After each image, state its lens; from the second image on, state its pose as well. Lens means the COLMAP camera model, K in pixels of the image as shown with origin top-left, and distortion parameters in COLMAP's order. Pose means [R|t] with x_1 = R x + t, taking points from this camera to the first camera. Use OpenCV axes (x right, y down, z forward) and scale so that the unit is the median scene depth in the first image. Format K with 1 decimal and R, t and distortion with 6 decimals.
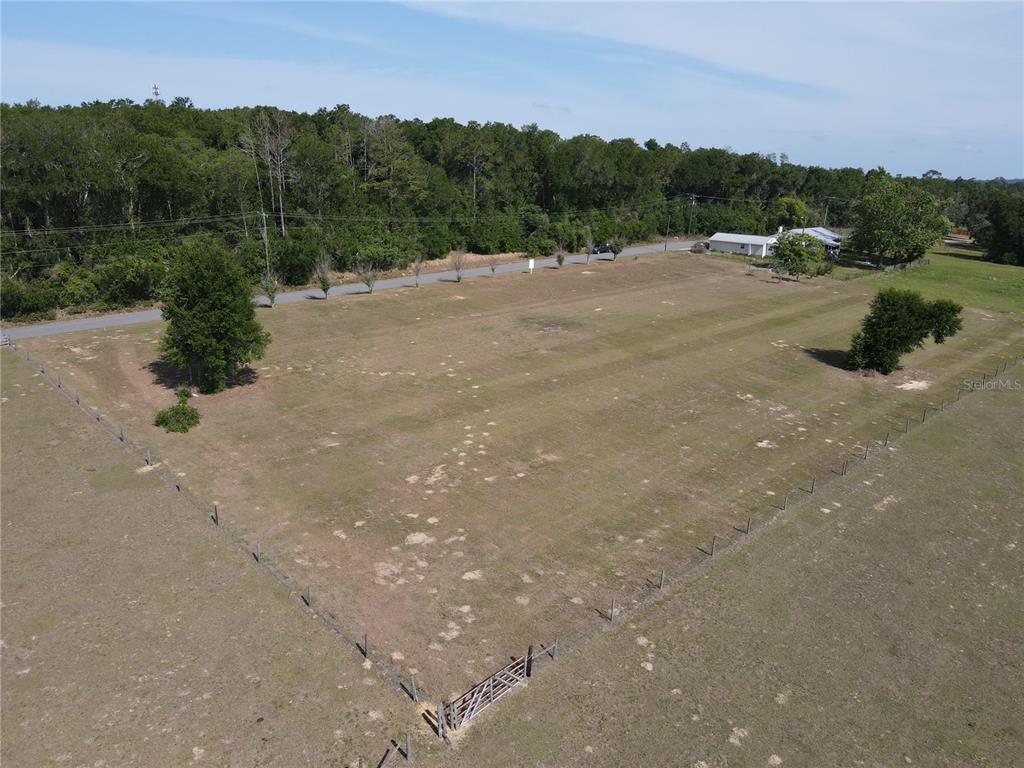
lens RADIAL K [[752.5, 0, 508.7], [0, 752.5, 378.9], [0, 0, 1]] dist [0.002415, 0.018463]
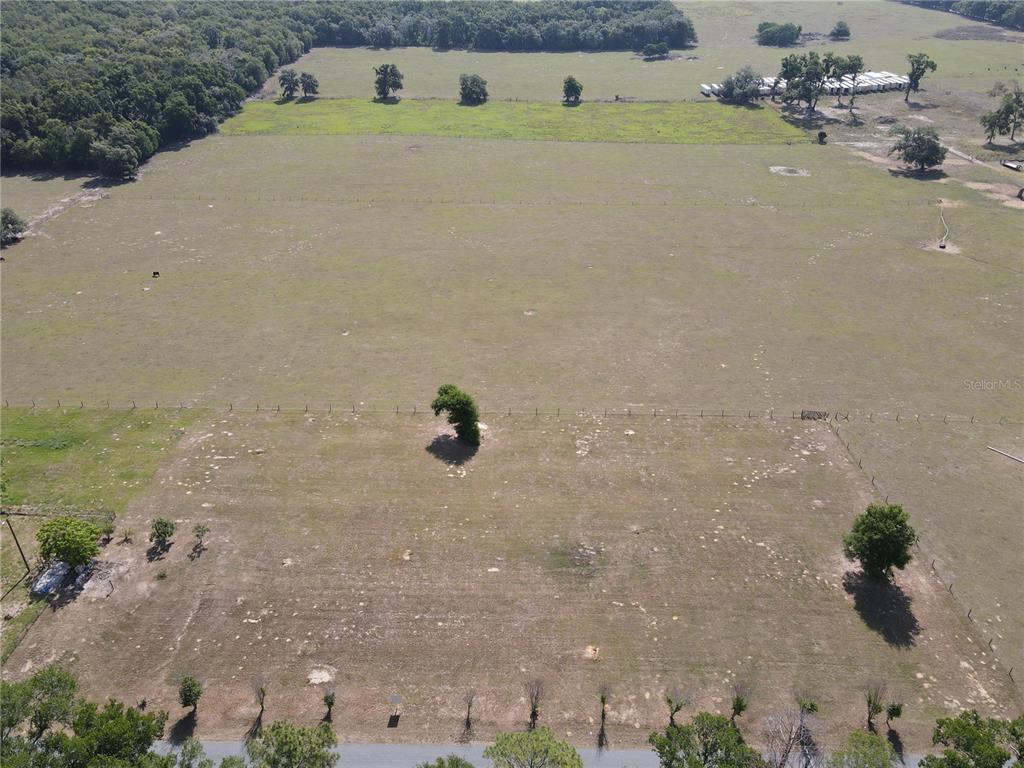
lens RADIAL K [[752.5, 0, 505.3], [0, 752.5, 386.3], [0, 0, 1]] dist [0.002415, 0.018463]
pose [[-0.710144, -0.399738, 0.579573, -0.591403], [0.167266, 0.703834, 0.690391, -1.478622], [-0.683899, 0.587220, -0.432961, 1.934641]]
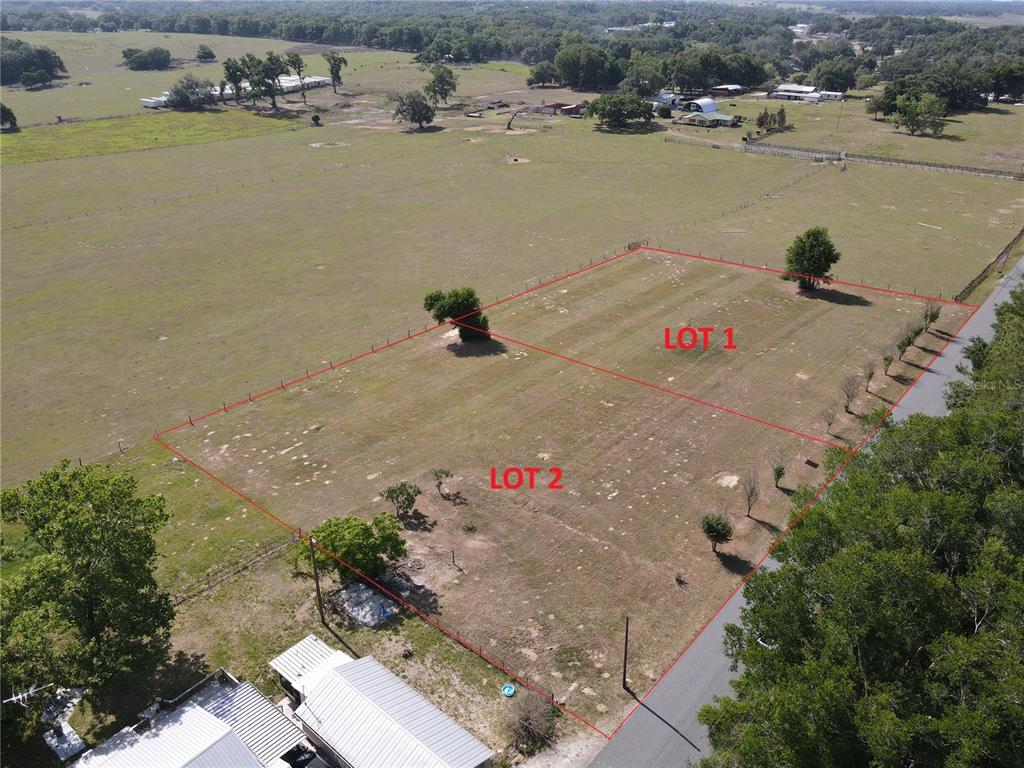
lens RADIAL K [[752.5, 0, 501.2], [0, 752.5, 393.4], [0, 0, 1]] dist [0.002415, 0.018463]
pose [[-0.995628, 0.005178, -0.093263, 0.690408], [-0.060800, 0.722054, 0.689160, -1.201881], [0.070910, 0.691817, -0.718582, 2.650788]]
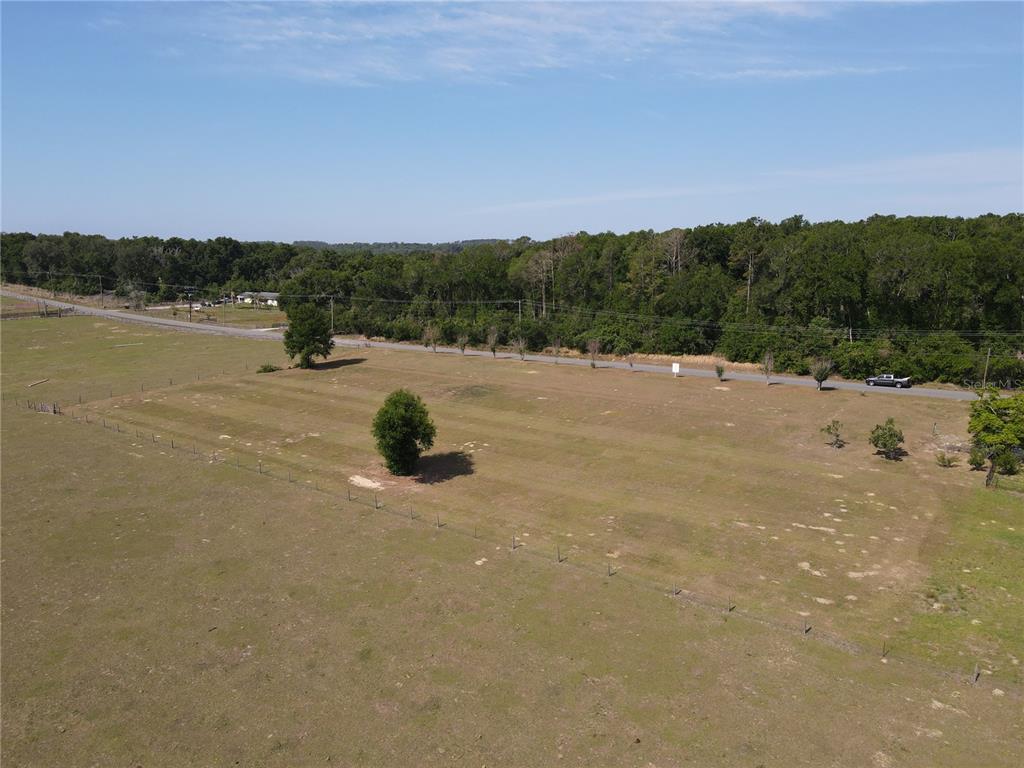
lens RADIAL K [[752.5, 0, 513.8], [0, 752.5, 394.7], [0, 0, 1]] dist [0.002415, 0.018463]
pose [[0.149546, 0.164616, -0.974955, 1.782578], [-0.275379, 0.953963, 0.118832, -0.323280], [0.949633, 0.250712, 0.187993, 1.125414]]
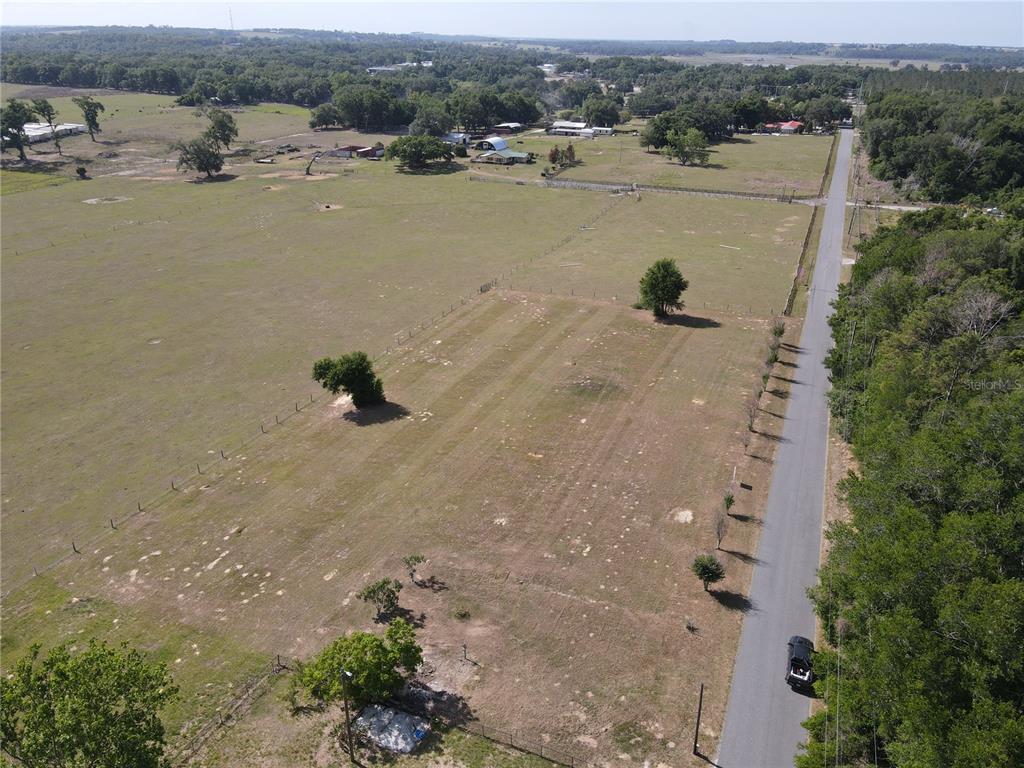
lens RADIAL K [[752.5, 0, 503.5], [0, 752.5, 401.0], [0, 0, 1]] dist [0.002415, 0.018463]
pose [[-0.924668, 0.125755, -0.359409, 0.923899], [-0.144386, 0.757600, 0.636550, -1.186538], [0.352338, 0.640491, -0.682371, 2.526270]]
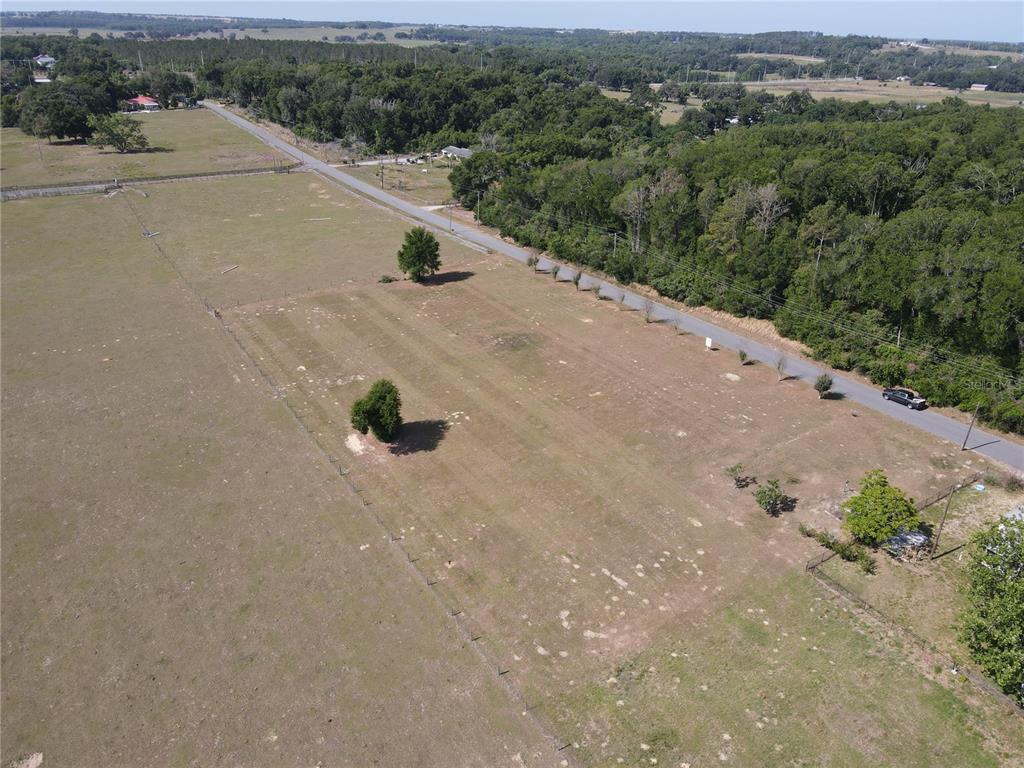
lens RADIAL K [[752.5, 0, 512.7], [0, 752.5, 399.5], [0, 0, 1]] dist [0.002415, 0.018463]
pose [[-0.212185, 0.407774, -0.888087, 1.906056], [-0.293732, 0.840143, 0.455940, -0.875619], [0.932040, 0.357603, -0.058490, 1.523986]]
